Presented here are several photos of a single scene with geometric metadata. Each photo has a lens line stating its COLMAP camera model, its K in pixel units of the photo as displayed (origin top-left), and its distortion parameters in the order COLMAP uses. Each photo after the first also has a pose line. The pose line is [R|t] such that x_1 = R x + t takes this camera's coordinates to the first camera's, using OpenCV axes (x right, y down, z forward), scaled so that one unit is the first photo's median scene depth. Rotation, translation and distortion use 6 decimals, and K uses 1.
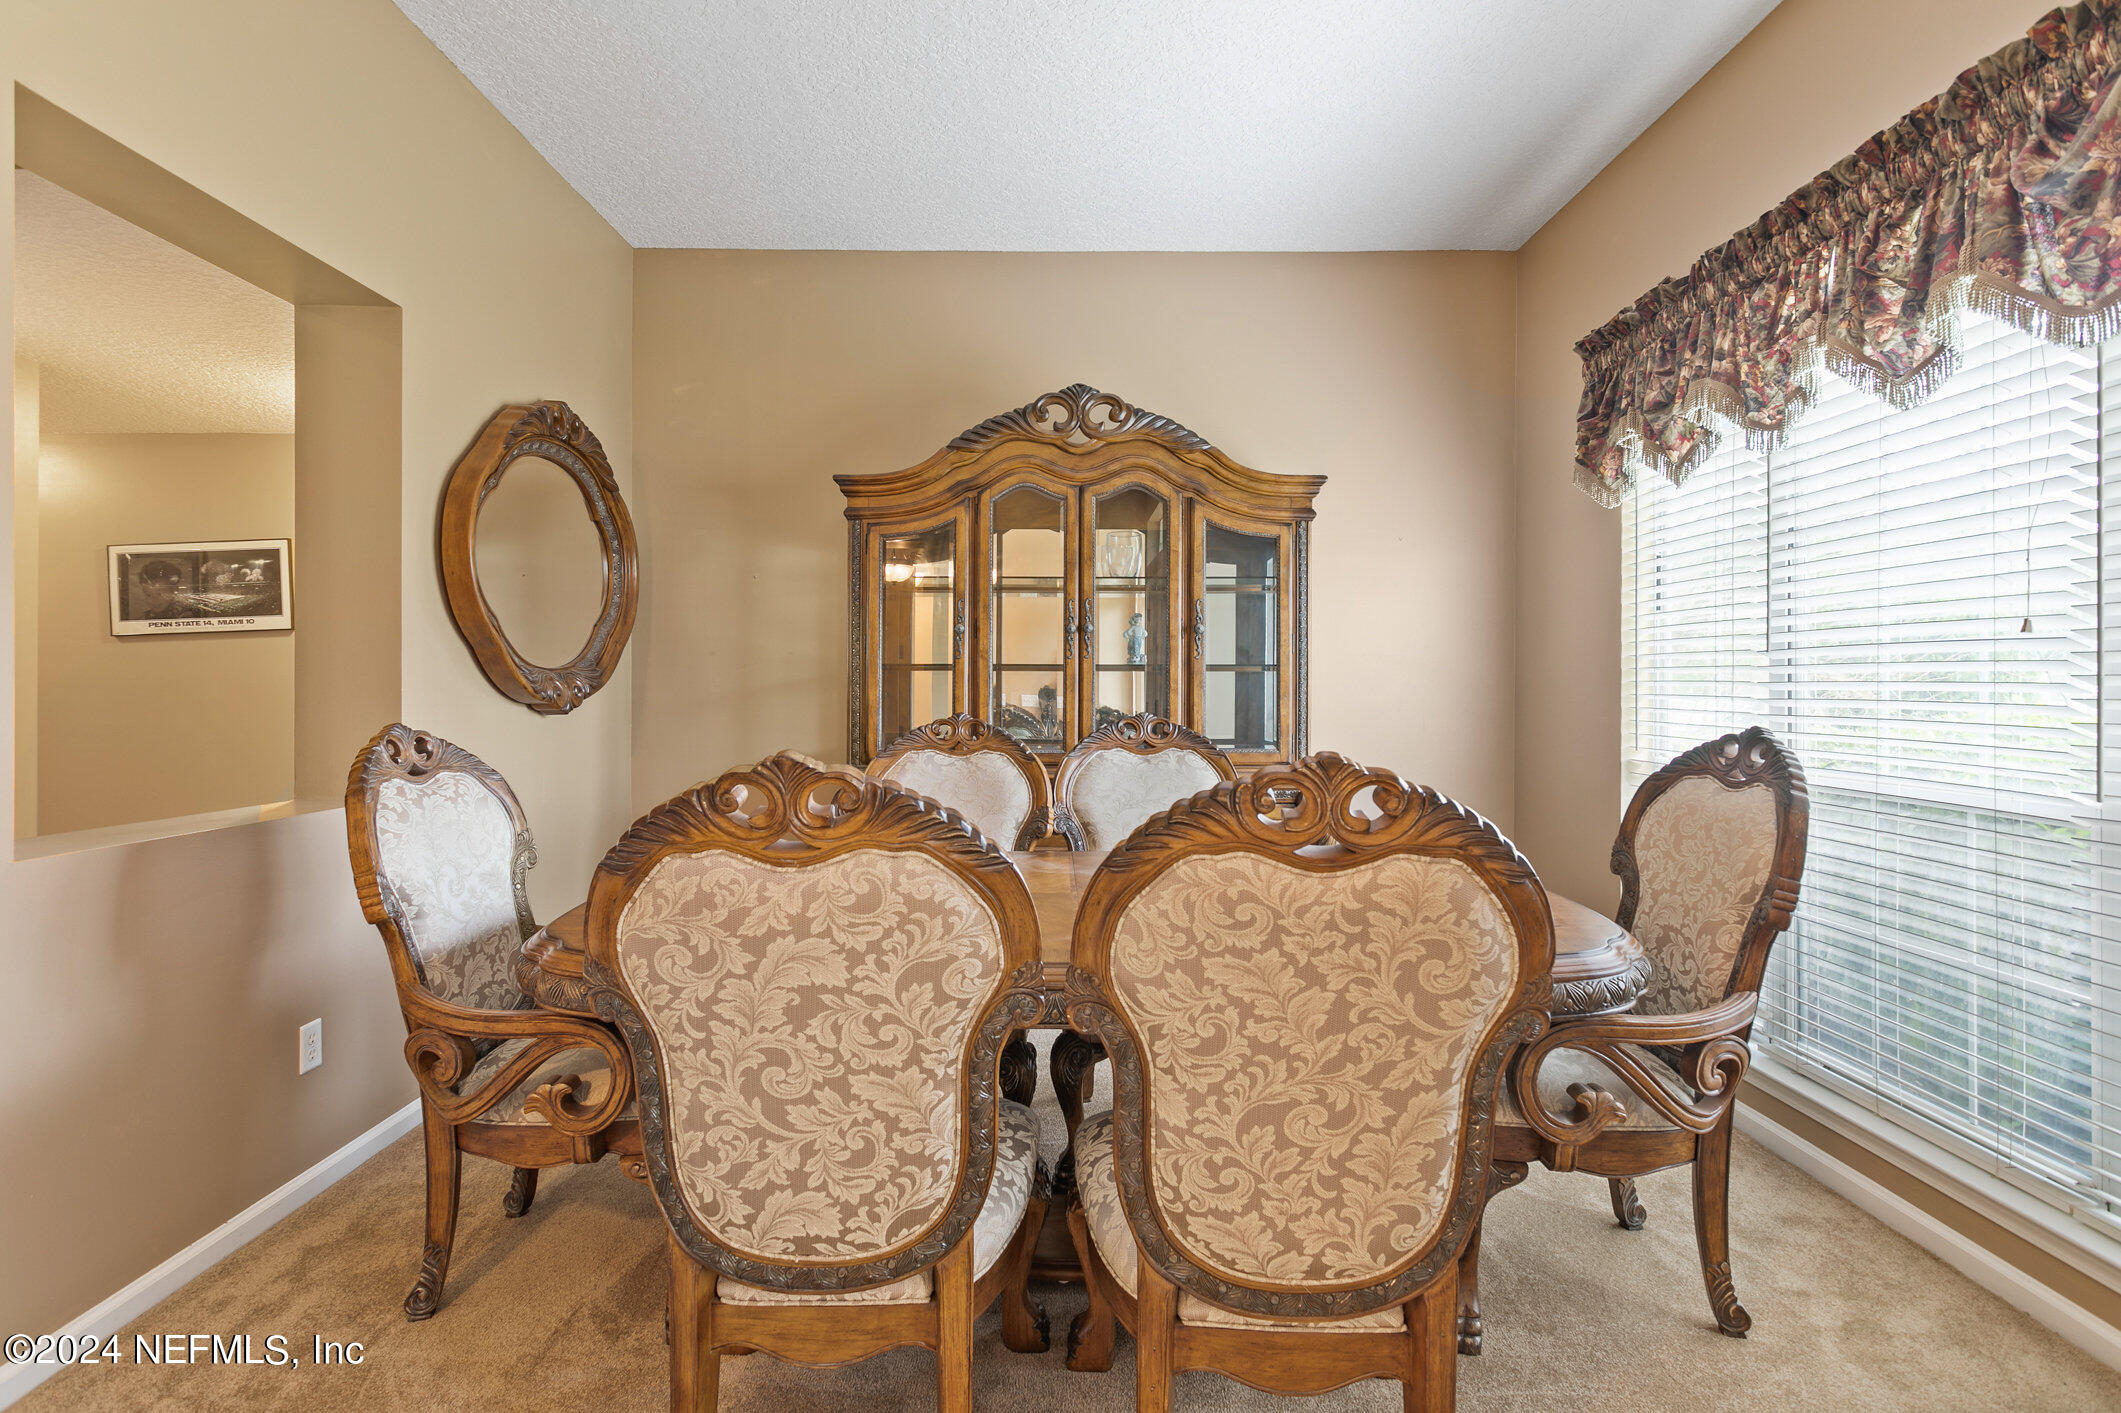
lens RADIAL K [[1021.6, 0, 1066.2], [0, 1021.6, 720.0], [0, 0, 1]] dist [-0.010377, -0.000222]
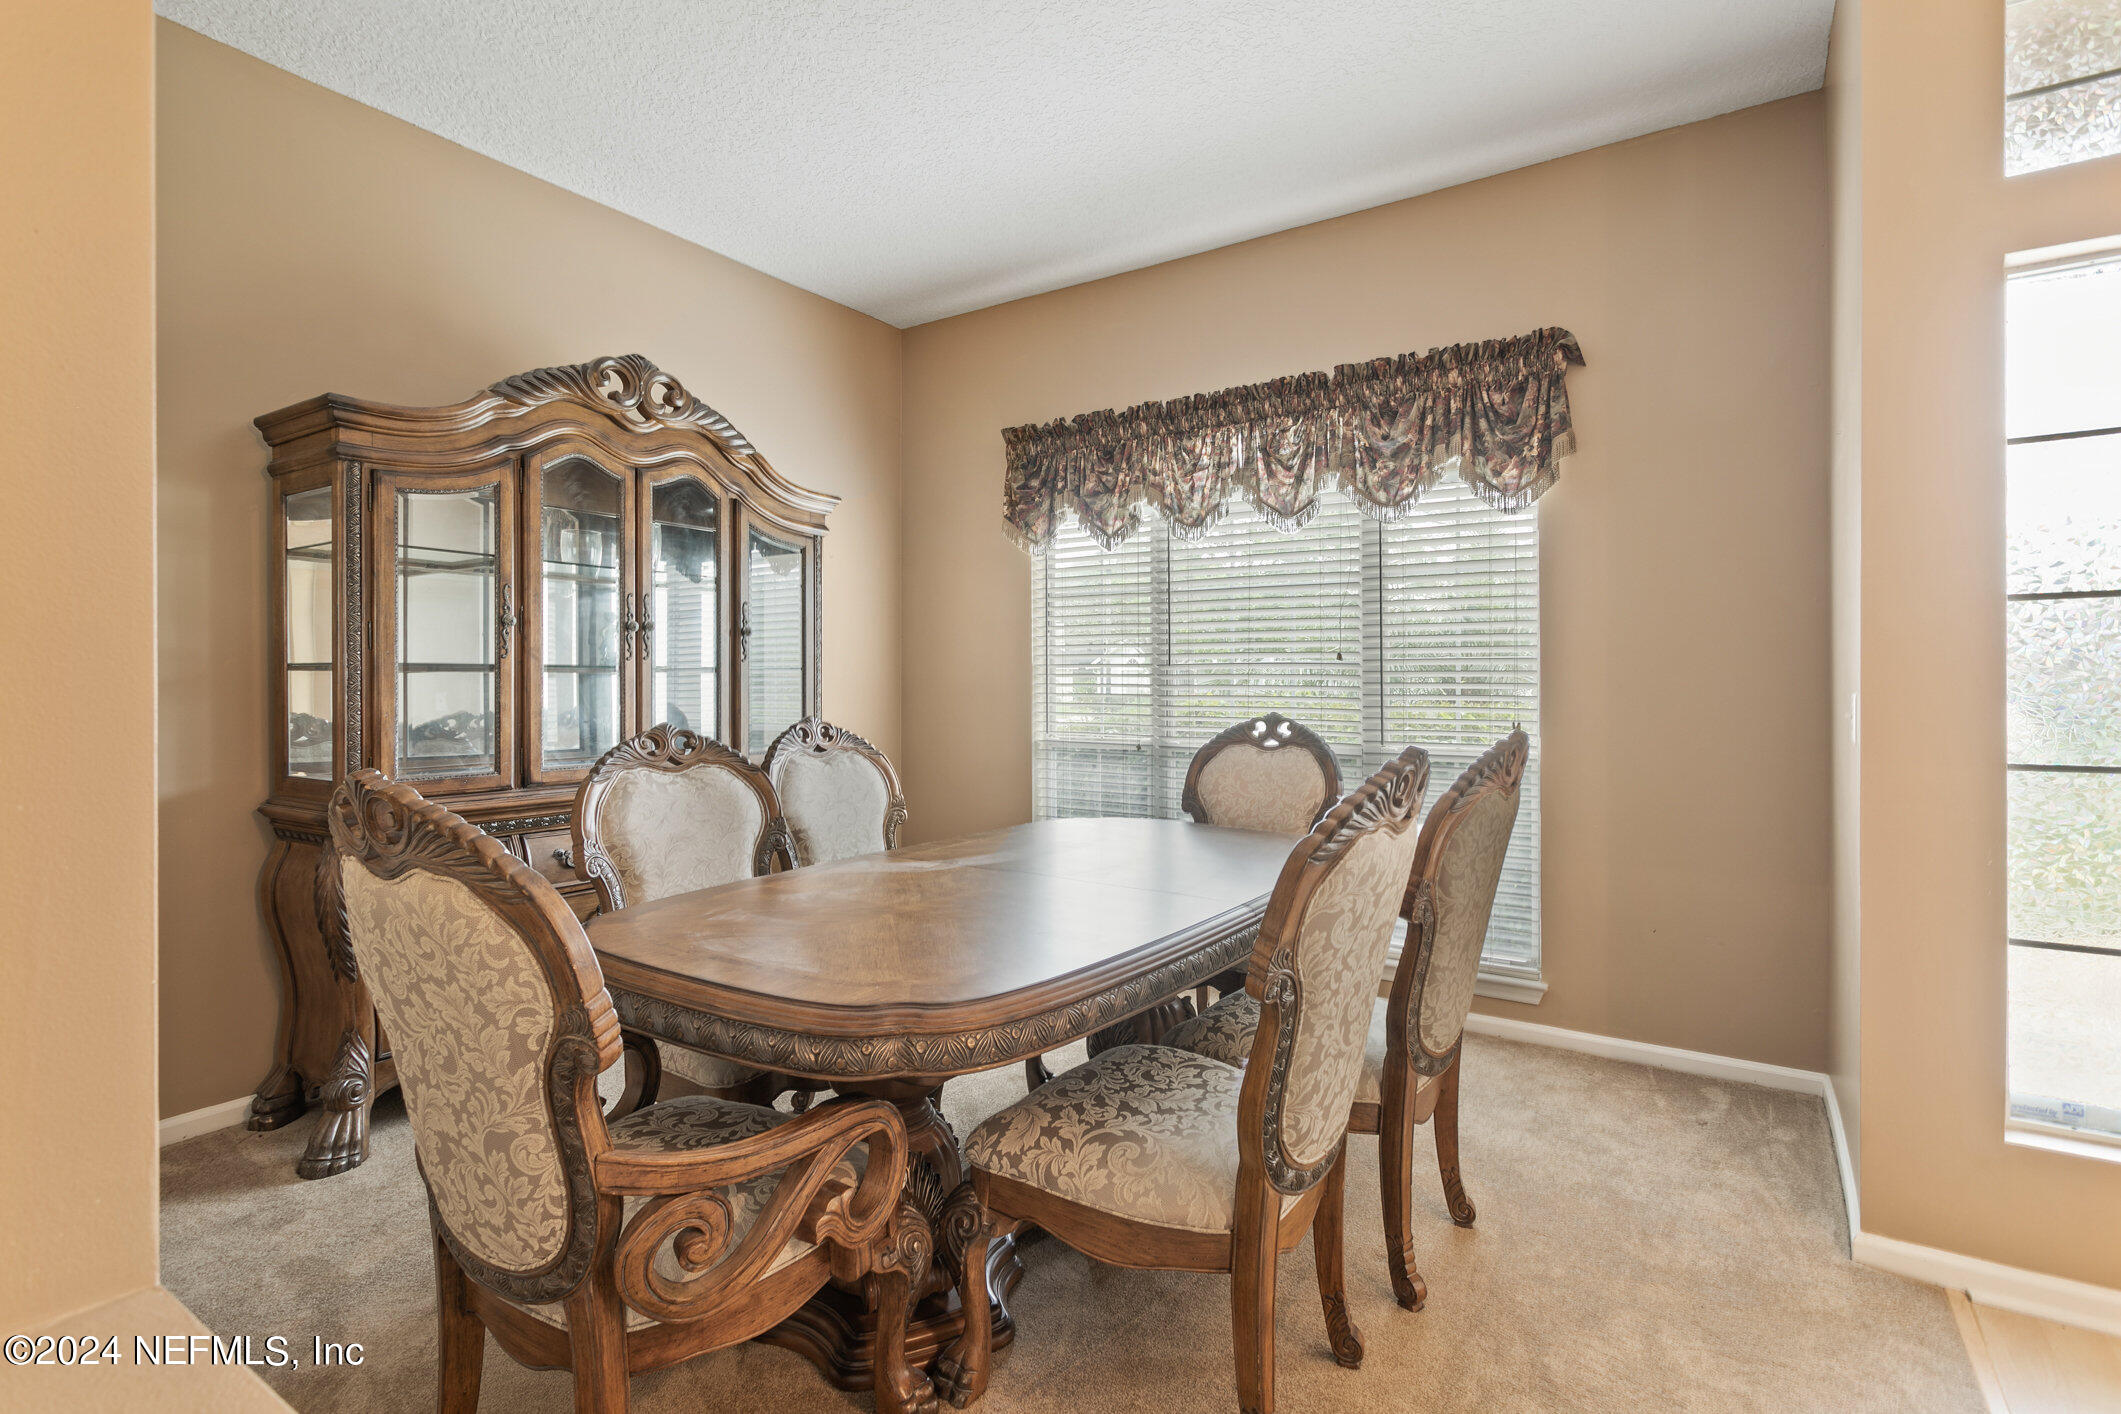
lens RADIAL K [[1043.9, 0, 1063.2], [0, 1043.9, 677.6], [0, 0, 1]] dist [0.002806, 0.000236]
pose [[0.556014, 0.004348, 0.831162, -0.628965], [0.030614, 0.999201, -0.025706, -0.011610], [-0.830609, 0.039738, 0.555436, 0.214720]]
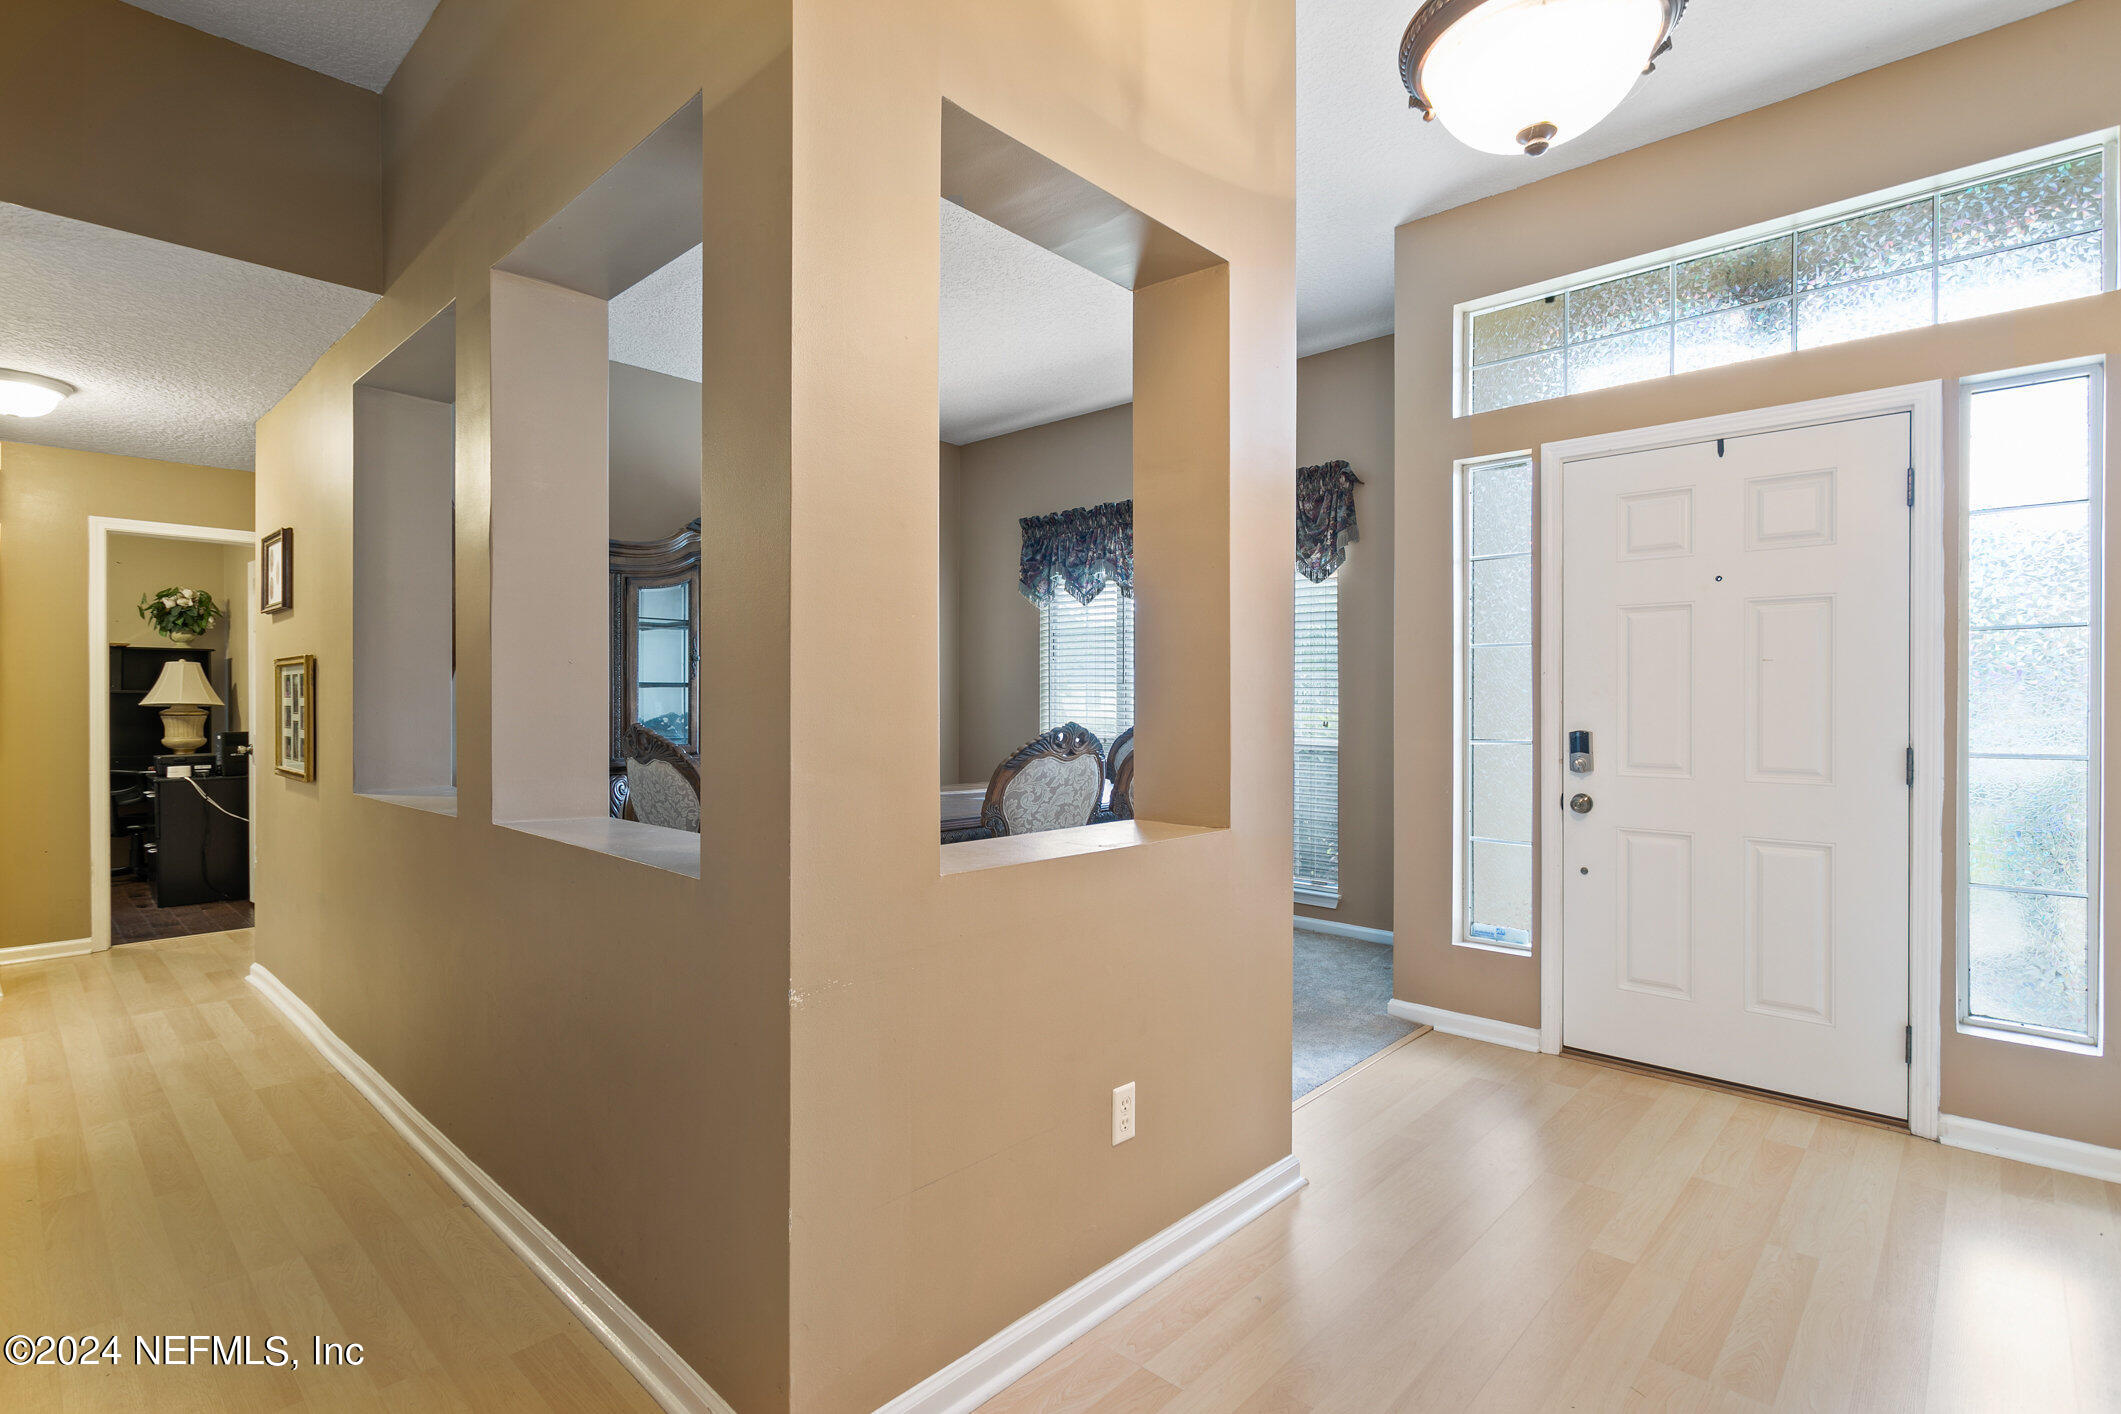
lens RADIAL K [[1030.1, 0, 1064.3], [0, 1030.1, 695.9], [0, 0, 1]] dist [-0.001098, -0.000241]
pose [[0.681191, 0.003411, 0.732098, -0.924242], [0.025142, 0.999290, -0.028049, 0.017897], [-0.731674, 0.037513, 0.680622, -0.390823]]
